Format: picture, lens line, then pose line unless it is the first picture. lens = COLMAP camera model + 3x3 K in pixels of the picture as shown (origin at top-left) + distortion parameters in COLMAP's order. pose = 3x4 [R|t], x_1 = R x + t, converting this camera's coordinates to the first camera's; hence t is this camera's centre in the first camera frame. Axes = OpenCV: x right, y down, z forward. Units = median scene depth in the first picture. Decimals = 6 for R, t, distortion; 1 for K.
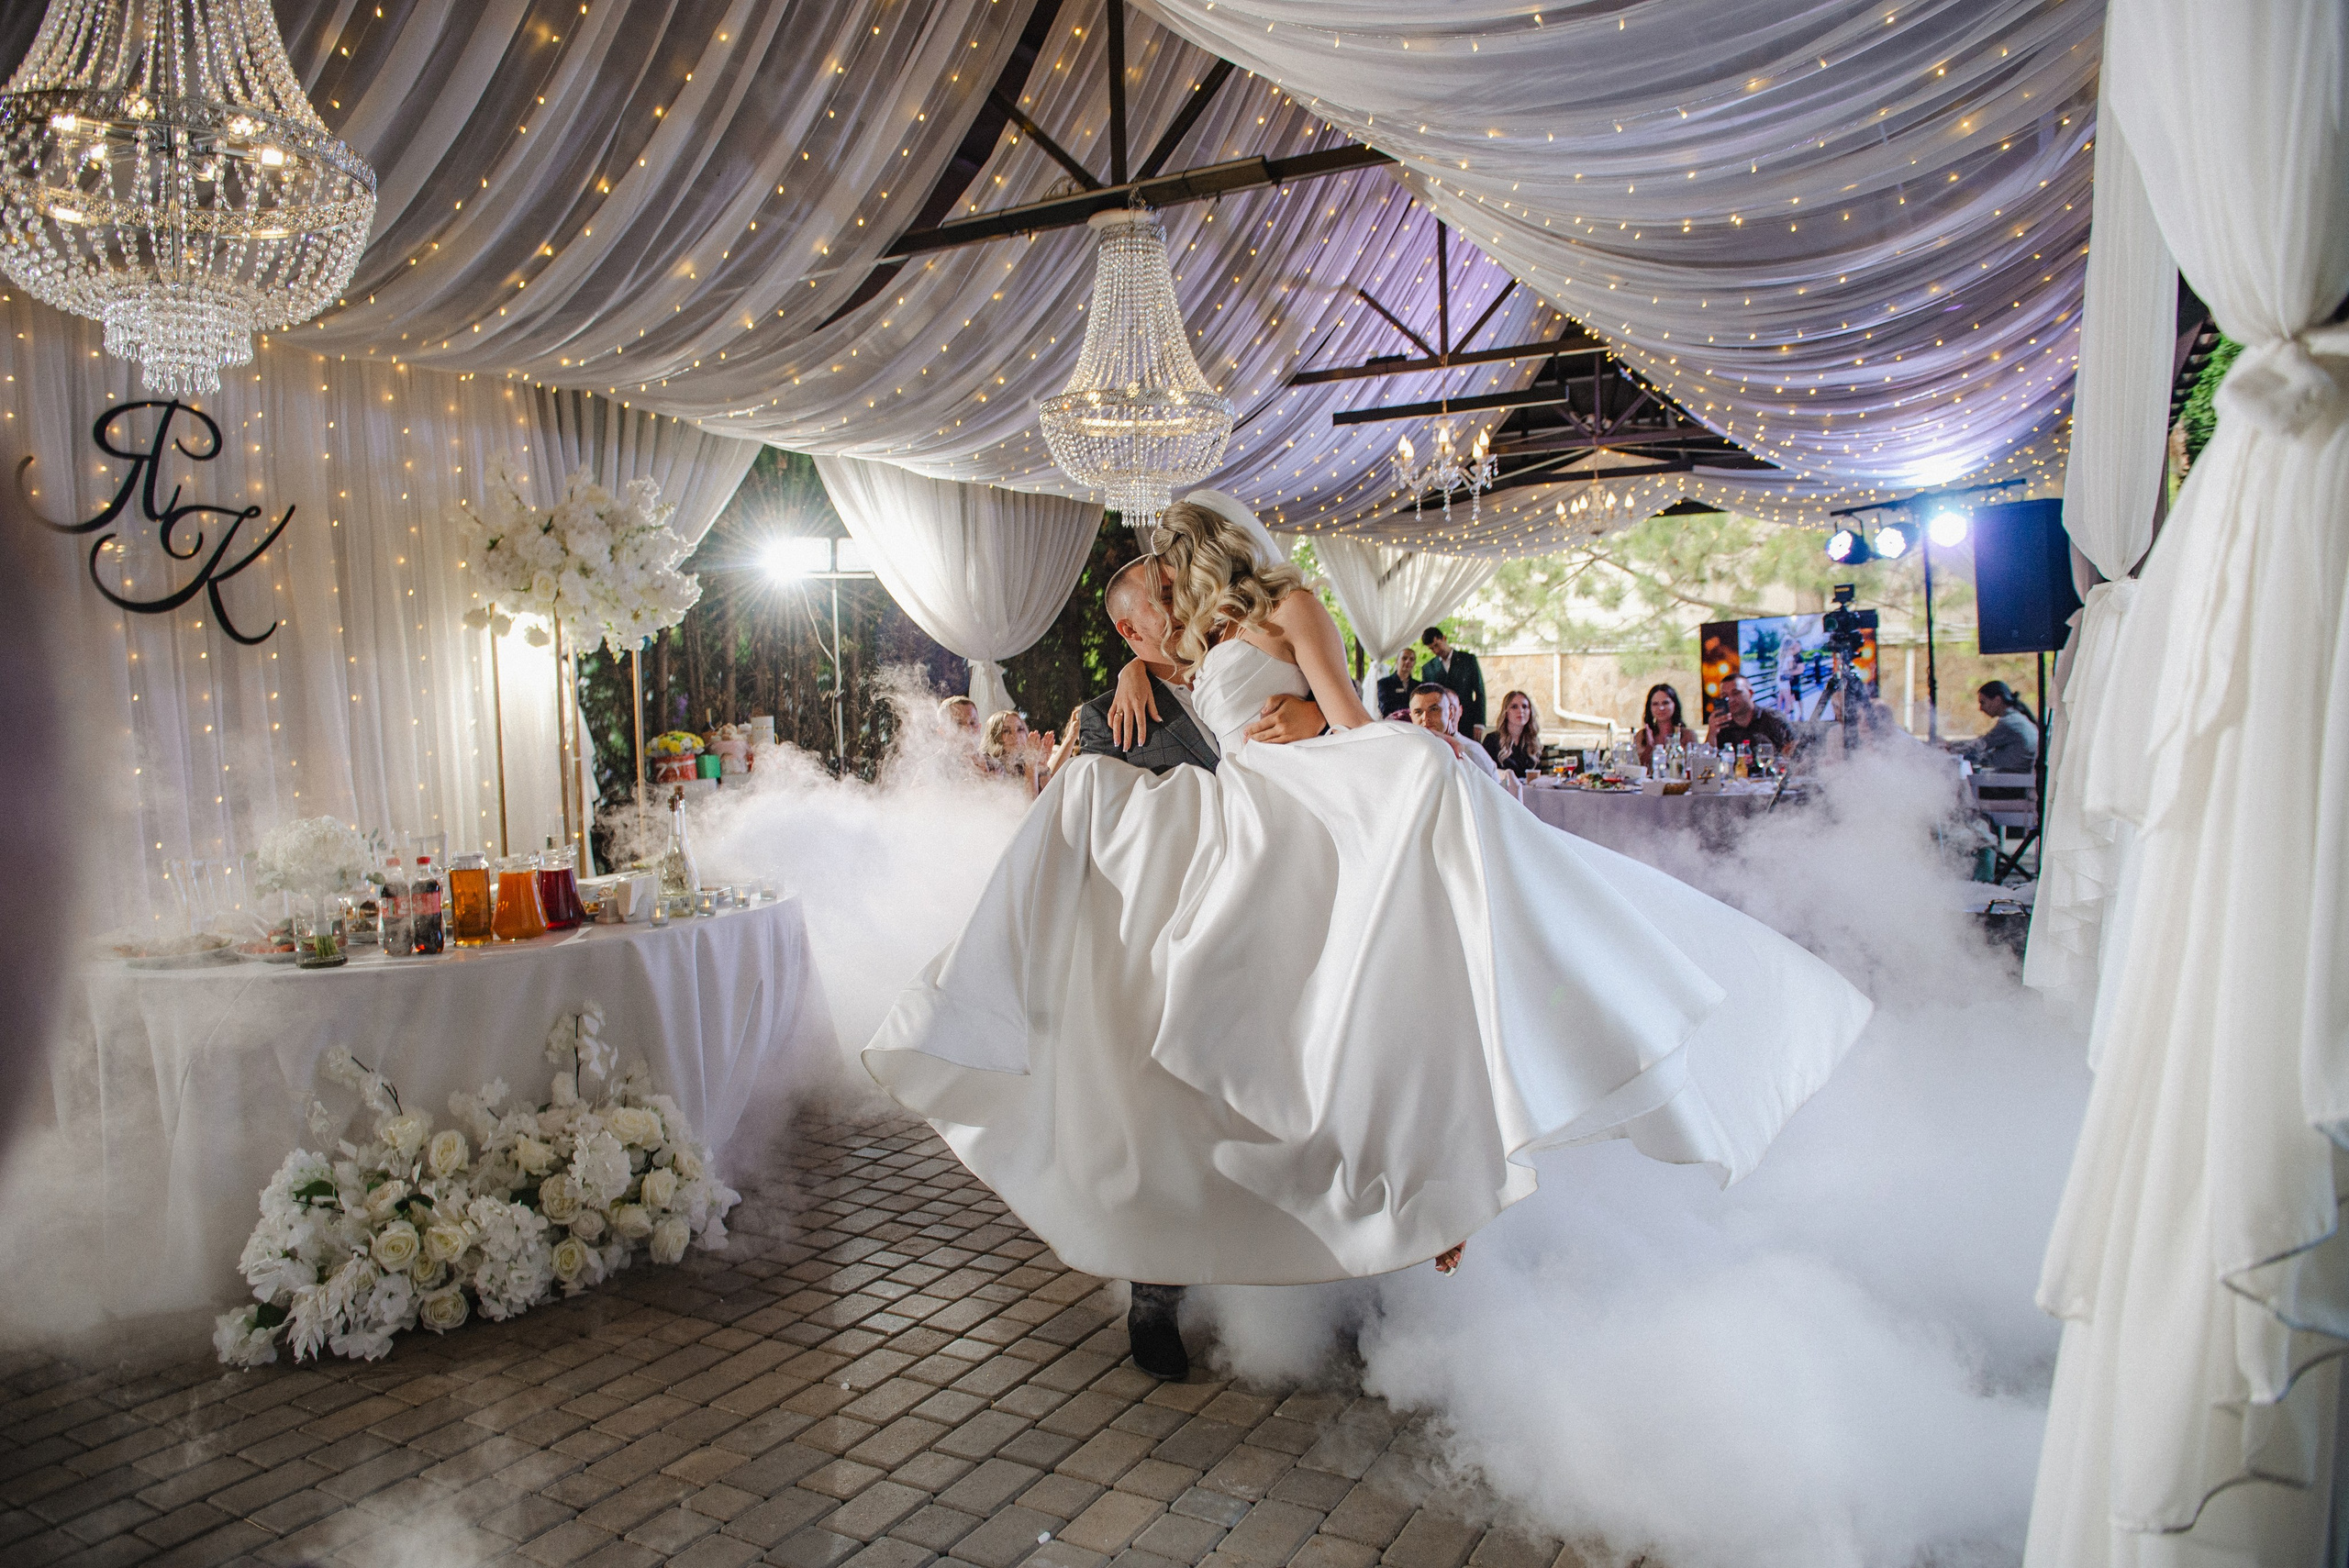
lens RADIAL K [[1562.4, 0, 1144.5], [0, 1562.4, 784.5], [0, 0, 1]] dist [-0.049149, -0.002138]
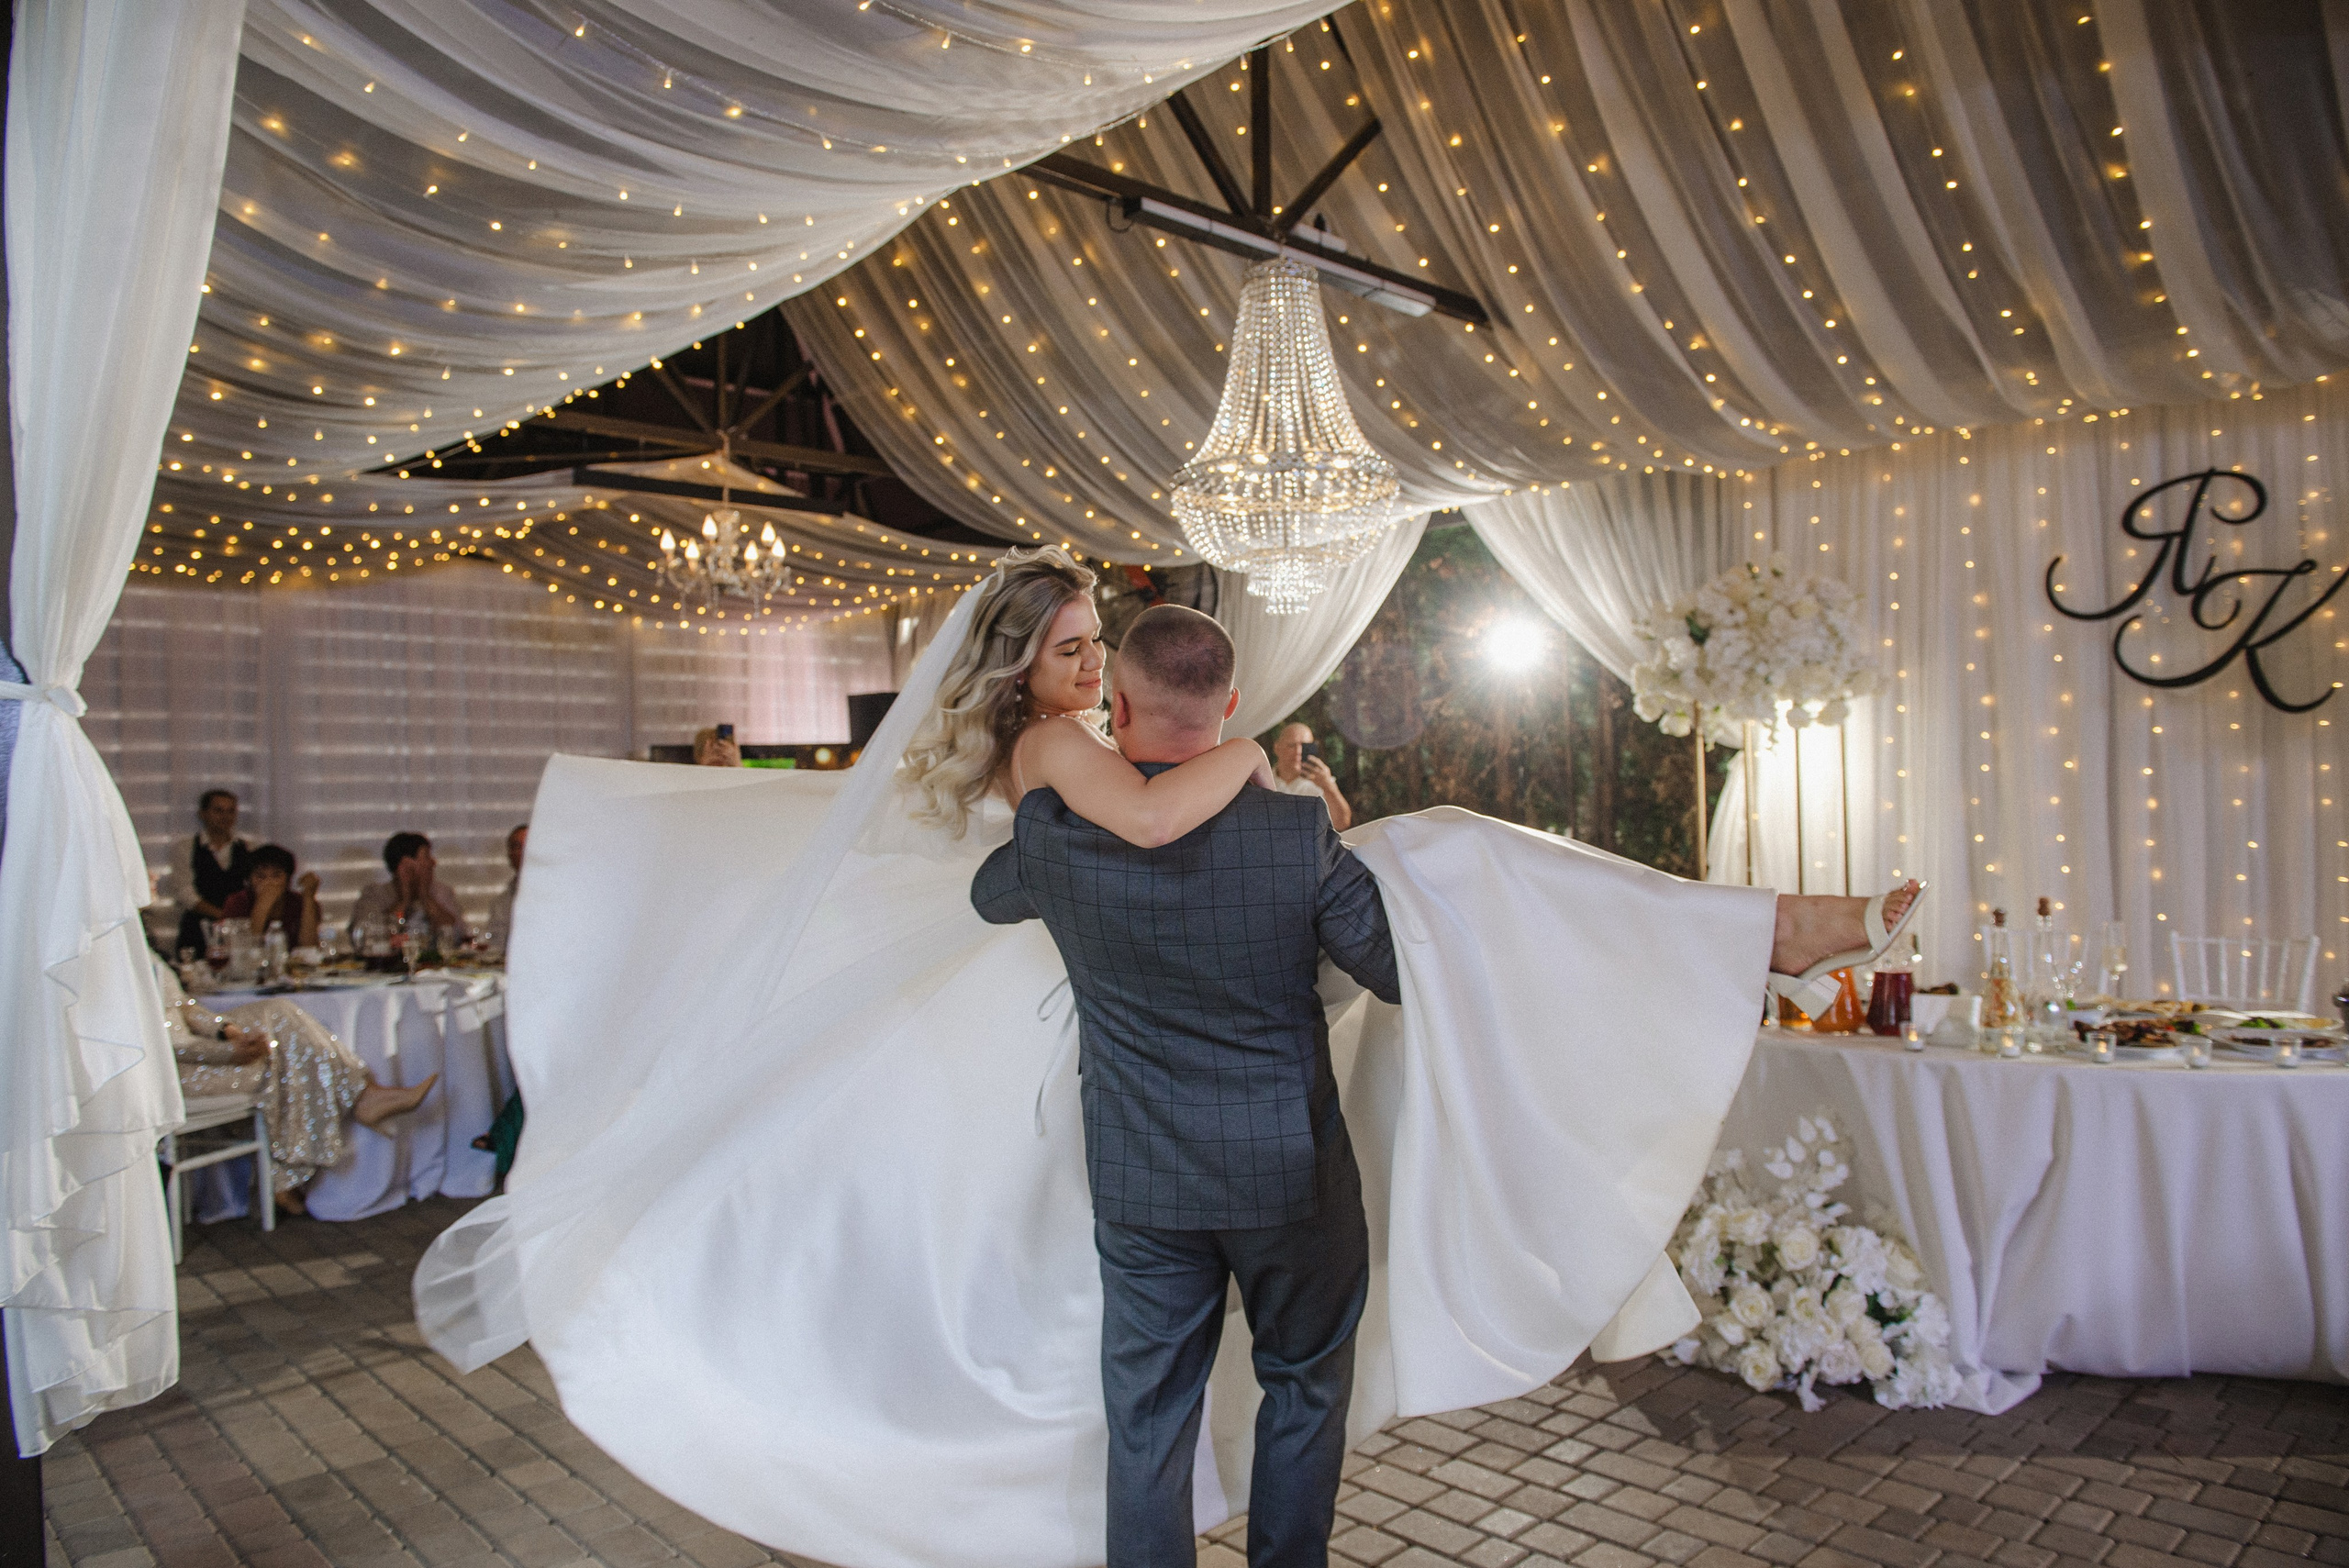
lens RADIAL K [[1562.4, 0, 1194.2], [0, 1562.4, 778.8], [0, 0, 1]] dist [-0.049149, -0.002138]
pose [[-0.255305, 0.016407, -0.966721, 0.468397], [-0.032436, 0.999148, 0.025524, -0.053788], [0.966316, 0.037873, -0.254555, 0.600164]]
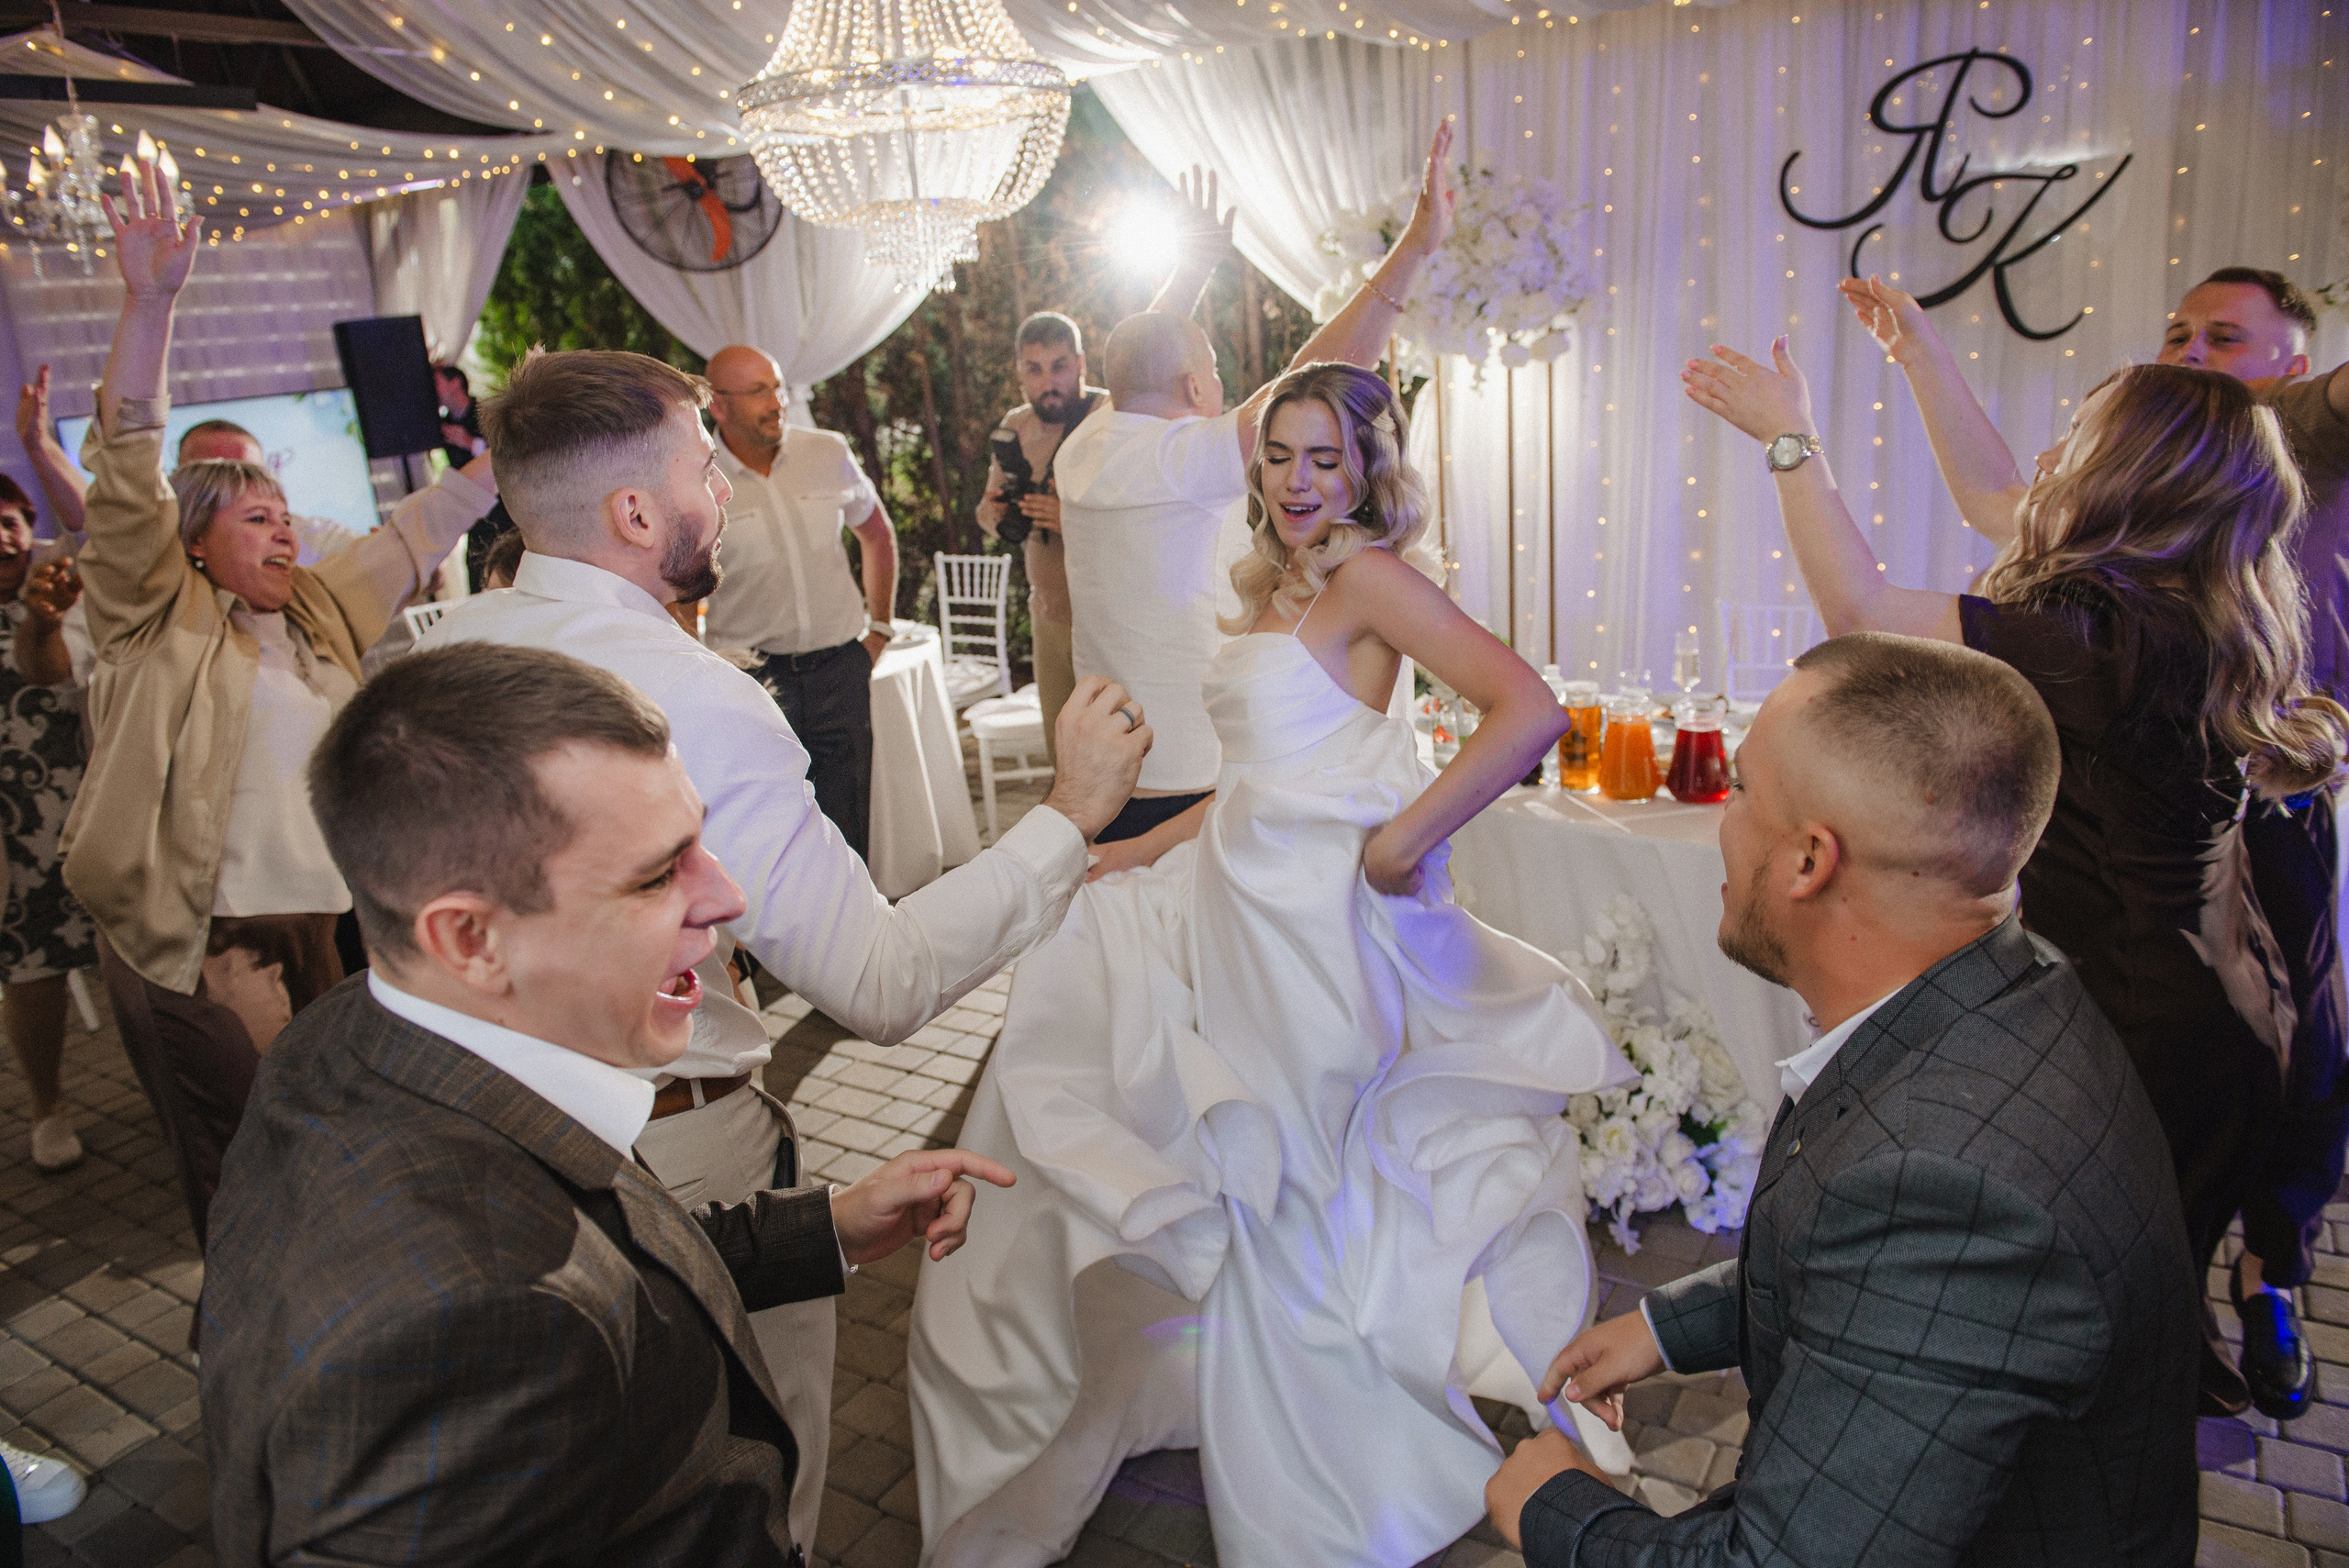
lens RADIAL K [[1562.4, 0, 1173.0], [0, 1562.4, 776.2], [0, 0, 1]] dist [-0.049149, -0.002138]
pose [[0.000371, 0.304568, -0.952490, 0.284216], [0.004946, 0.952478, 0.304566, -0.121911], [0.999988, -0.004824, -0.001153, 0.532046]]
